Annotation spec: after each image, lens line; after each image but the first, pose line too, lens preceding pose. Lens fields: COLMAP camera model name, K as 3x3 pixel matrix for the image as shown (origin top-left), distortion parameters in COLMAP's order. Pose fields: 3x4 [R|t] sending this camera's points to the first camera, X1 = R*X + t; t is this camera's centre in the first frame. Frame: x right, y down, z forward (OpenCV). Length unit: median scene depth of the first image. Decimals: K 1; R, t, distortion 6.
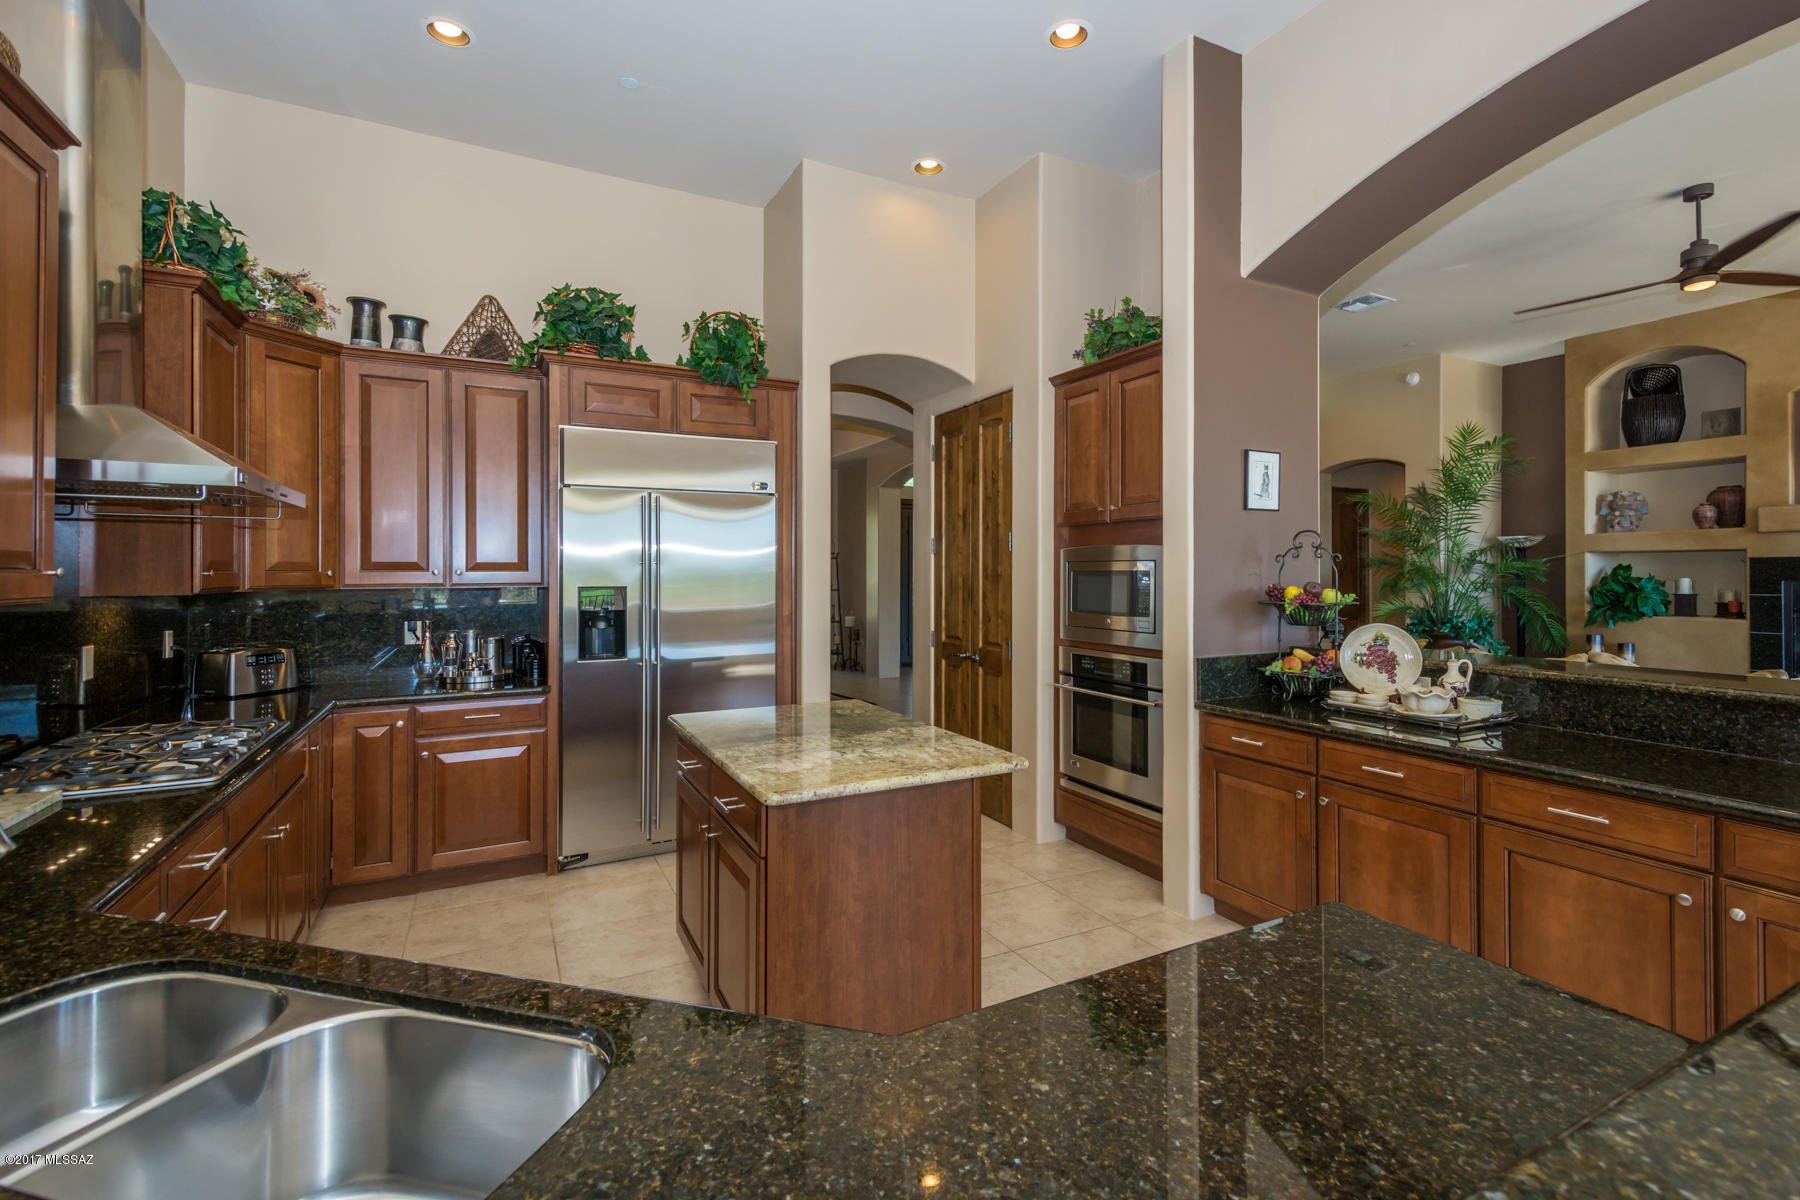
lens RADIAL K [[818.7, 0, 937.0], [0, 818.7, 567.3], [0, 0, 1]] dist [0.016808, -0.000220]
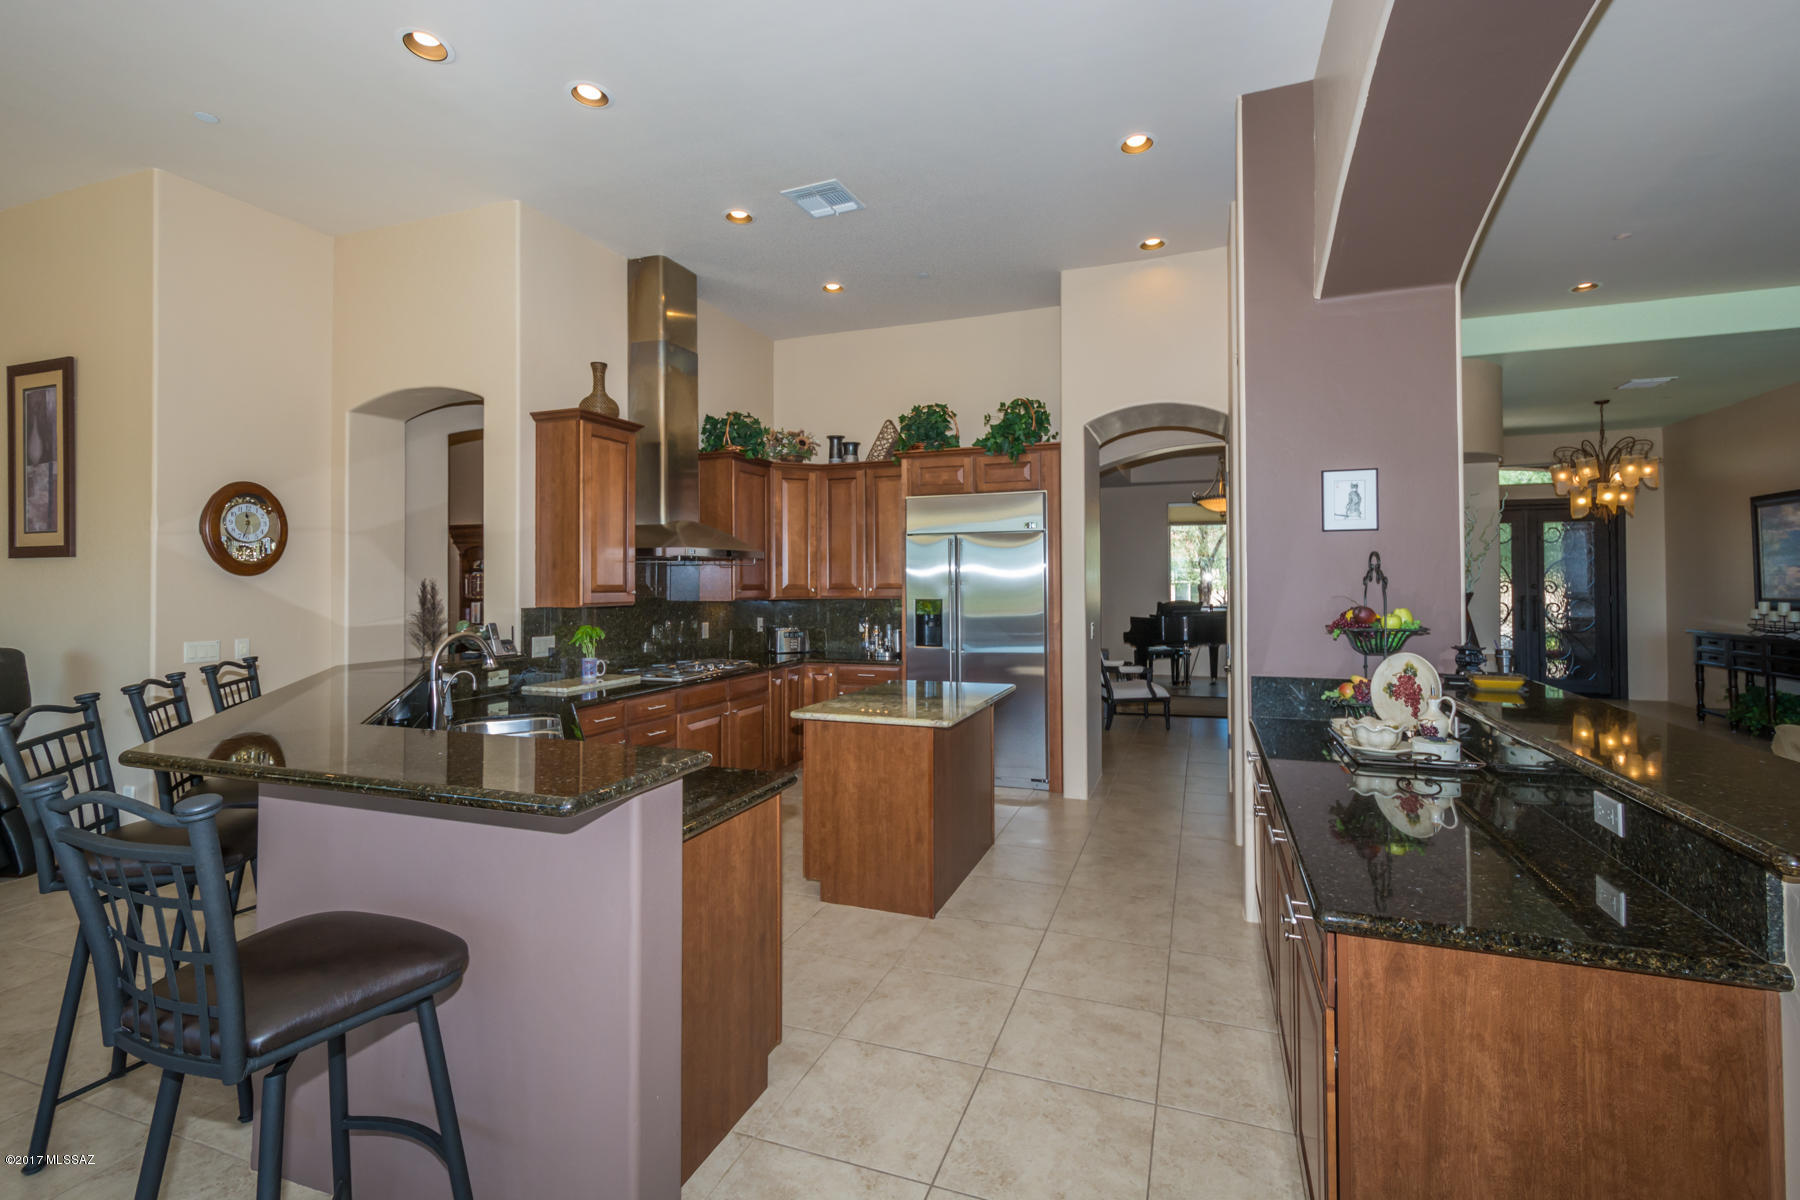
lens RADIAL K [[784.7, 0, 900.0], [0, 784.7, 572.6], [0, 0, 1]] dist [-0.001967, -0.000258]
pose [[0.658897, -0.010982, -0.752153, 0.617136], [0.006299, 0.999939, -0.009082, -0.012924], [0.752206, 0.001246, 0.658926, -0.005410]]
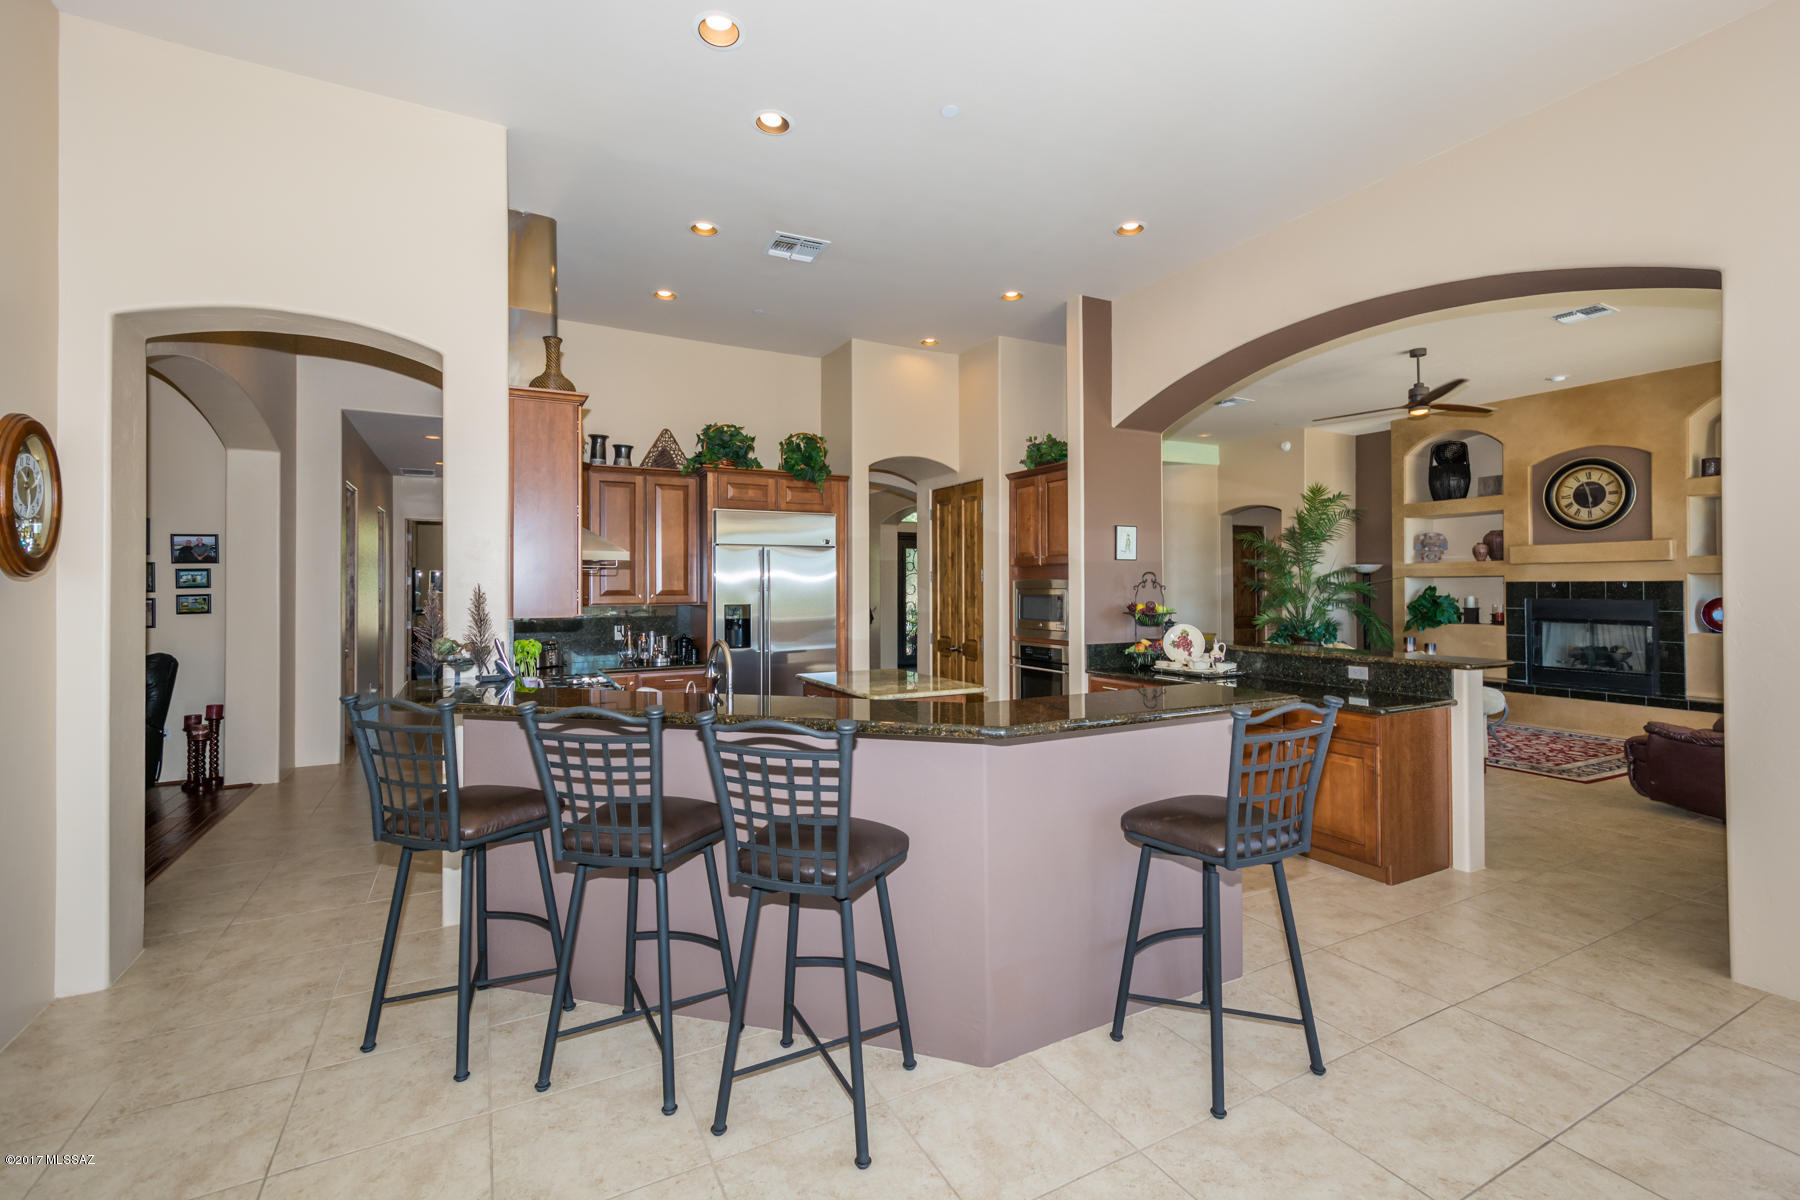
lens RADIAL K [[791.6, 0, 909.4], [0, 791.6, 582.5], [0, 0, 1]] dist [0.000260, 0.000023]
pose [[0.999938, -0.002783, -0.010777, -0.036655], [0.002761, 0.999994, -0.002061, -0.016342], [0.010783, 0.002031, 0.999940, -0.566777]]
